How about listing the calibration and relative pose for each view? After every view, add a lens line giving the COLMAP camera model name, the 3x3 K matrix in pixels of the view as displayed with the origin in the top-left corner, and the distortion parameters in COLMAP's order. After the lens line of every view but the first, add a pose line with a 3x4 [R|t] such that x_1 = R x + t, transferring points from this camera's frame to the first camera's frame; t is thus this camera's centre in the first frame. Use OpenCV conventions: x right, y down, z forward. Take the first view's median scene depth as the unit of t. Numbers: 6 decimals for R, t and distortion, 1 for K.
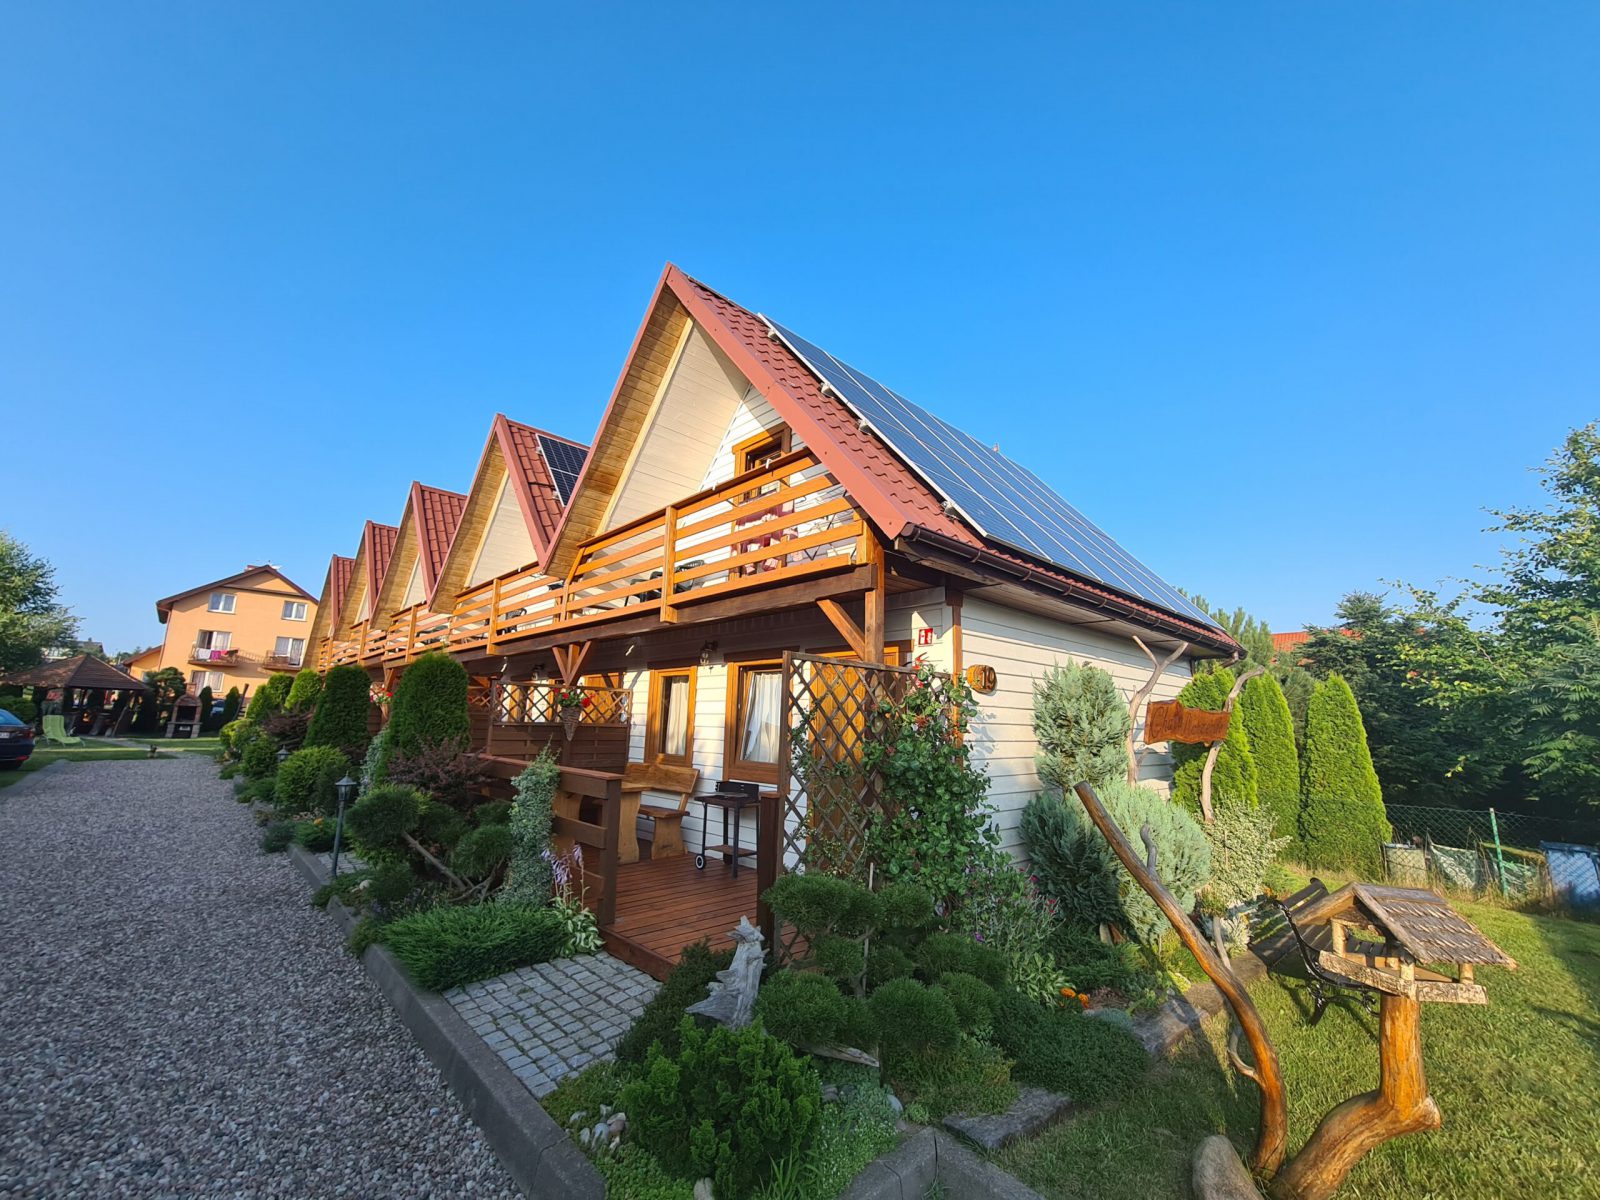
lens RADIAL K [[654.9, 0, 810.9], [0, 654.9, 611.0], [0, 0, 1]] dist [0.000027, -0.000341]
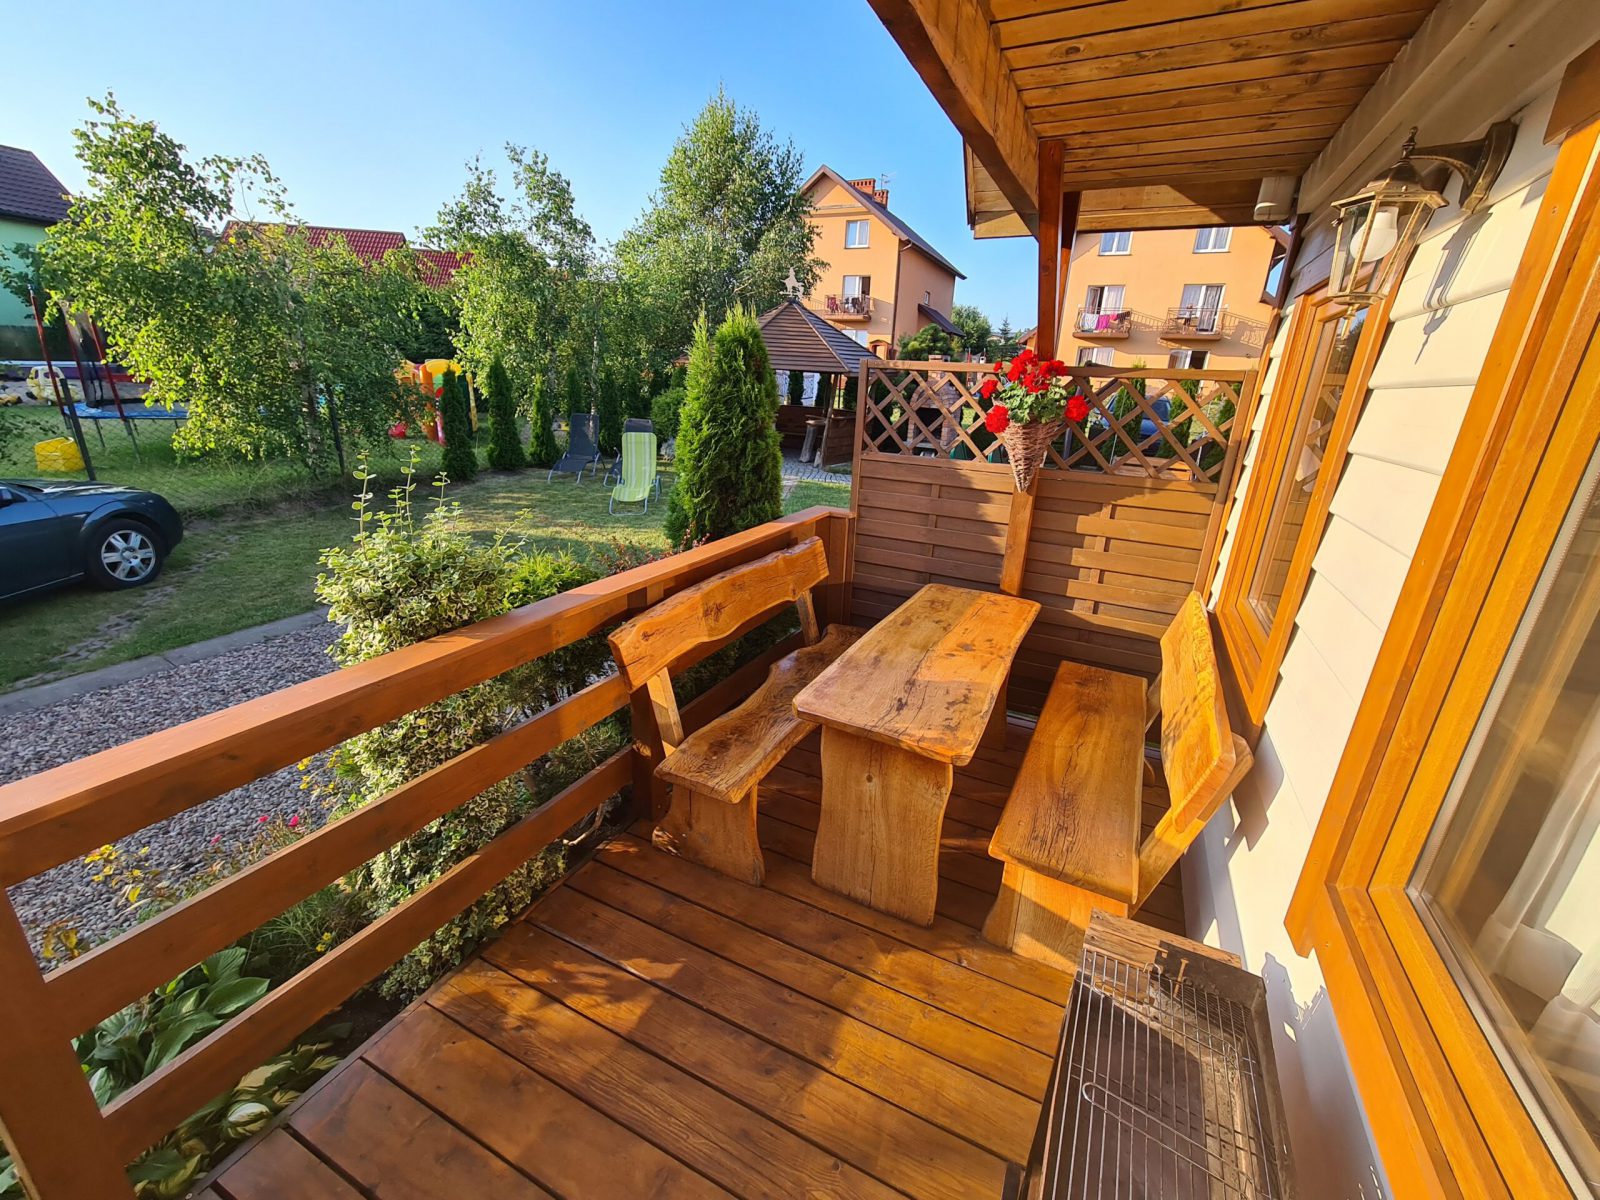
lens RADIAL K [[654.9, 0, 812.2], [0, 654.9, 610.3], [0, 0, 1]] dist [0.000027, -0.000341]
pose [[0.352276, 0.301472, -0.886011, -1.817900], [0.130416, 0.921649, 0.365451, 0.332260], [0.926765, -0.244289, 0.285359, 2.609207]]
